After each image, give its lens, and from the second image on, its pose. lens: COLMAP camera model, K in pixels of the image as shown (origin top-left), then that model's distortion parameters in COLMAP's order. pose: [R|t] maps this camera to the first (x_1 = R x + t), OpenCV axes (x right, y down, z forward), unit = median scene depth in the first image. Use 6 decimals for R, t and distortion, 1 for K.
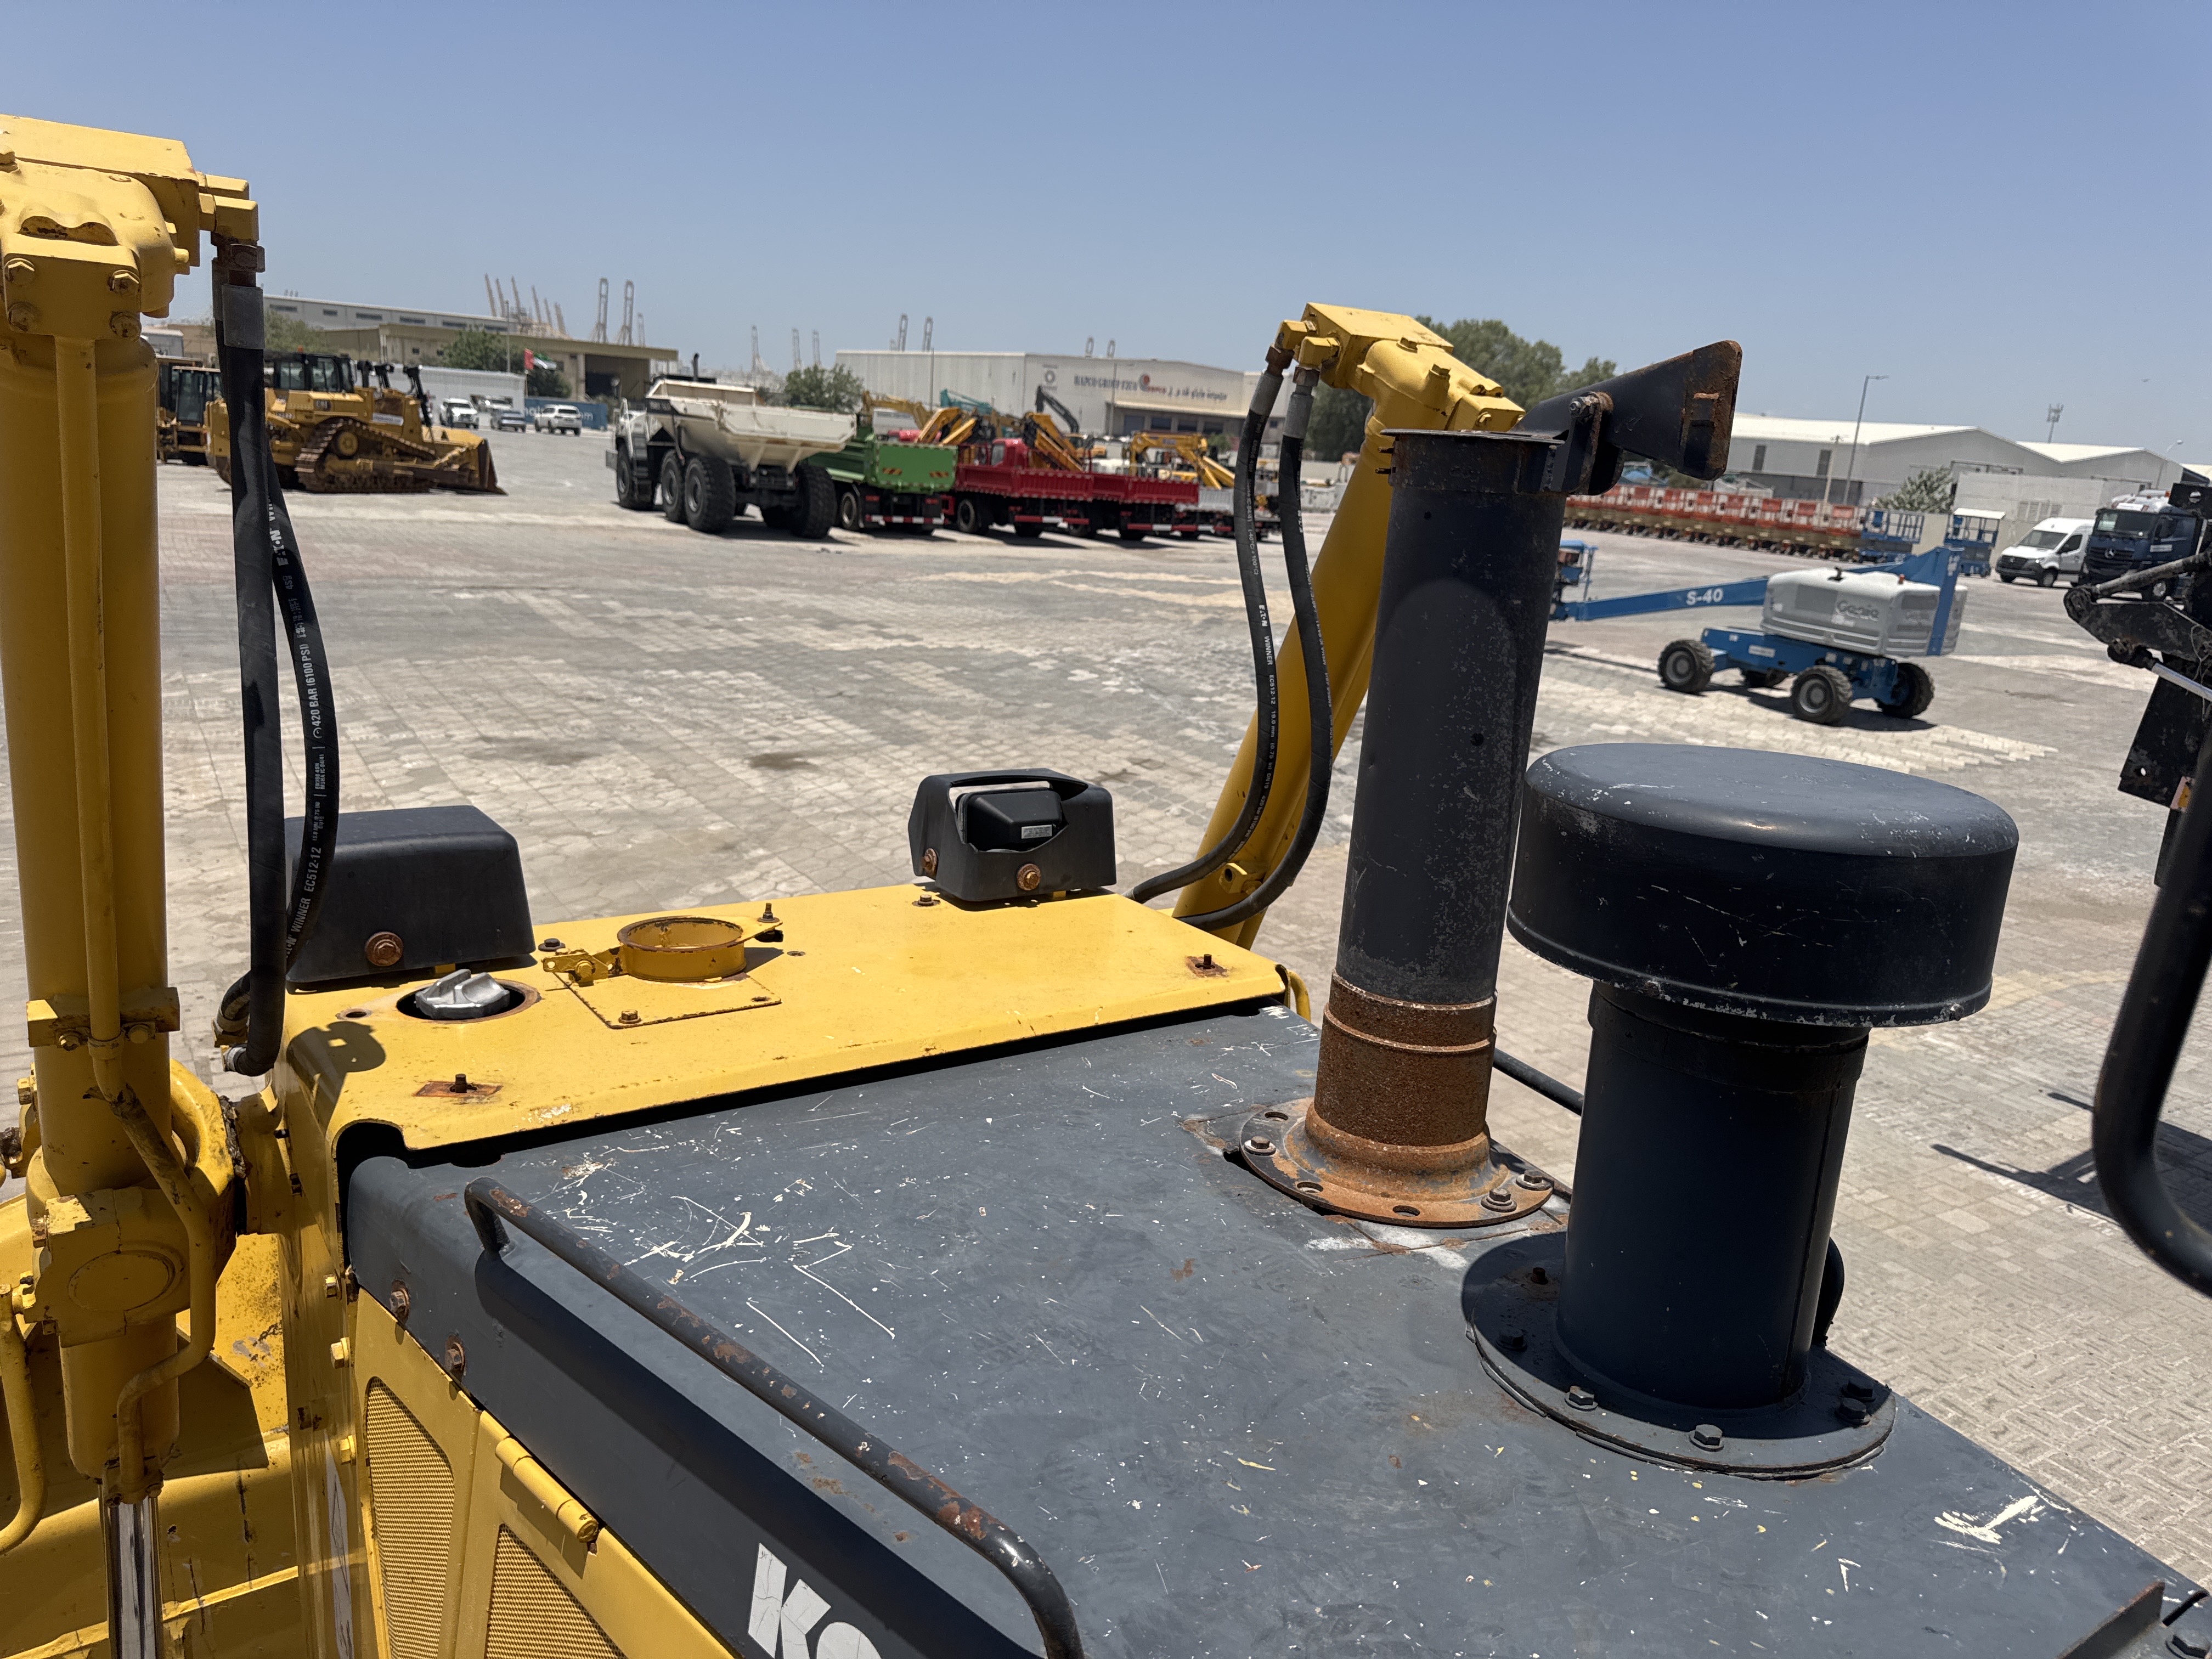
lens RADIAL K [[1592.3, 0, 1106.0], [0, 1592.3, 829.5], [0, 0, 1]] dist [0.057498, -0.085926]
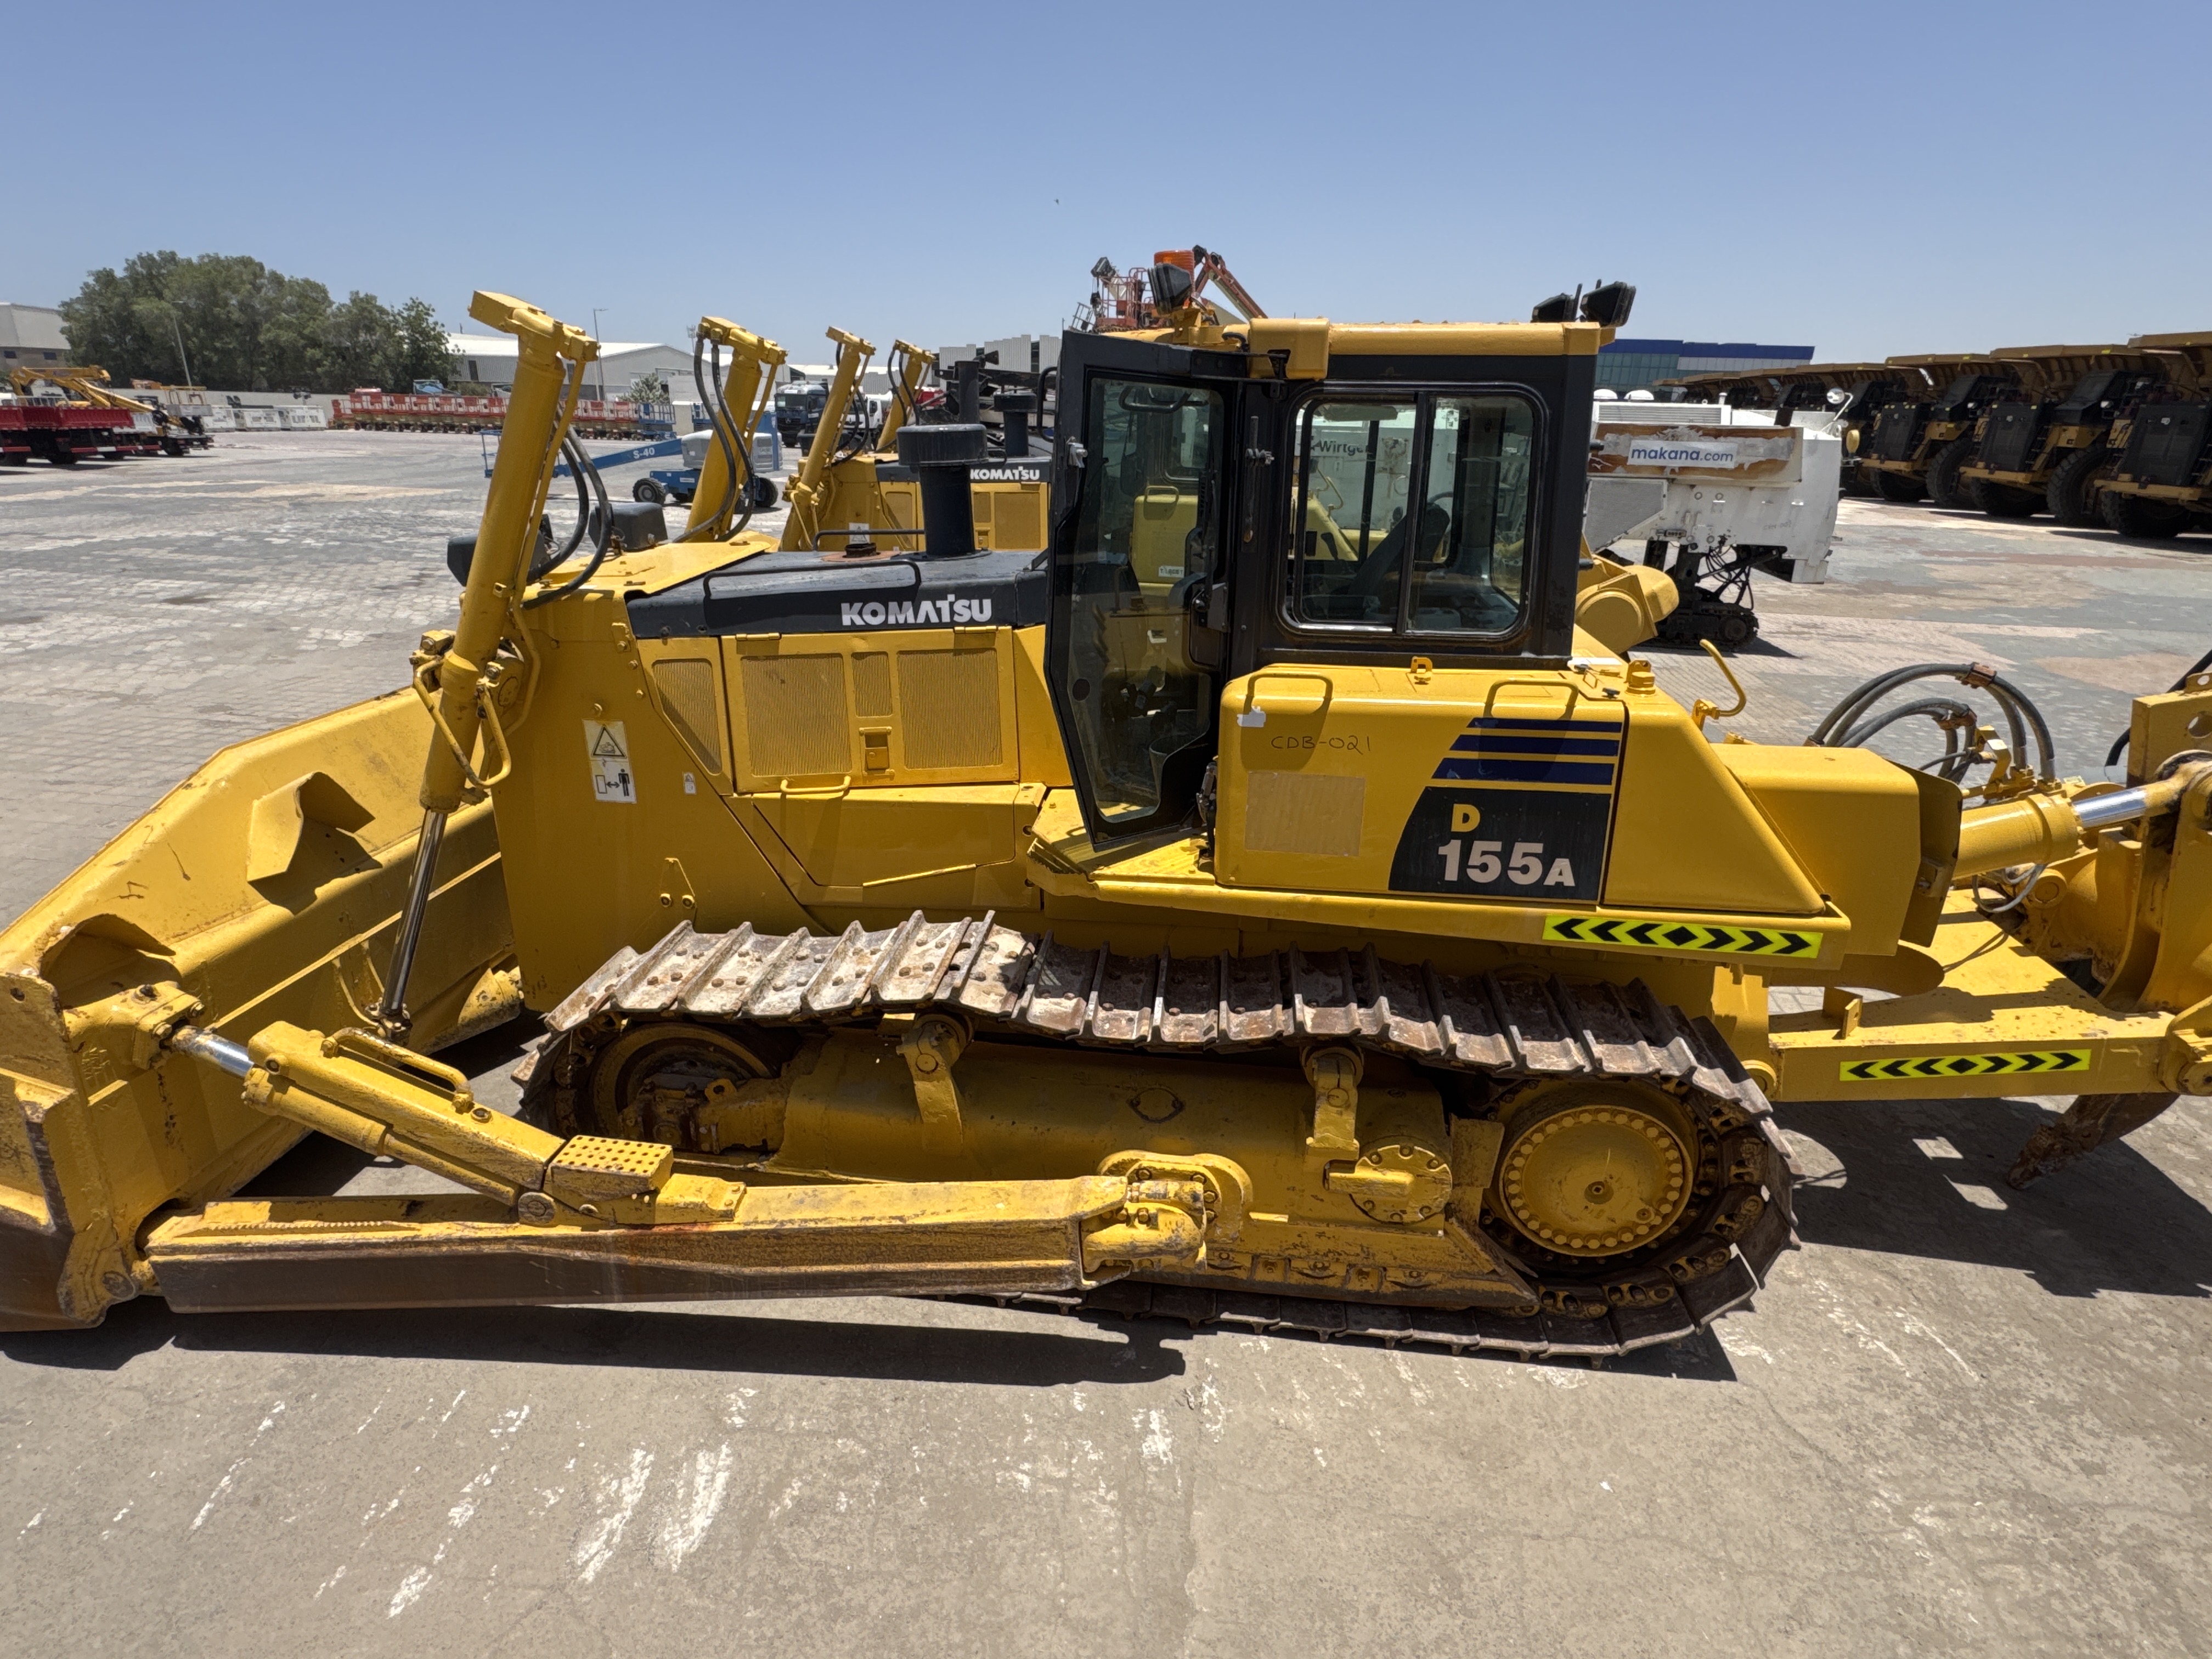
lens RADIAL K [[1155.1, 0, 1106.0], [0, 1155.1, 829.5], [0, 0, 1]] dist [-0.003386, -0.000087]
pose [[0.660237, -0.308795, 0.684640, -0.142685], [0.202469, 0.950999, 0.233680, 0.026467], [-0.723252, -0.015666, 0.690407, -0.116015]]
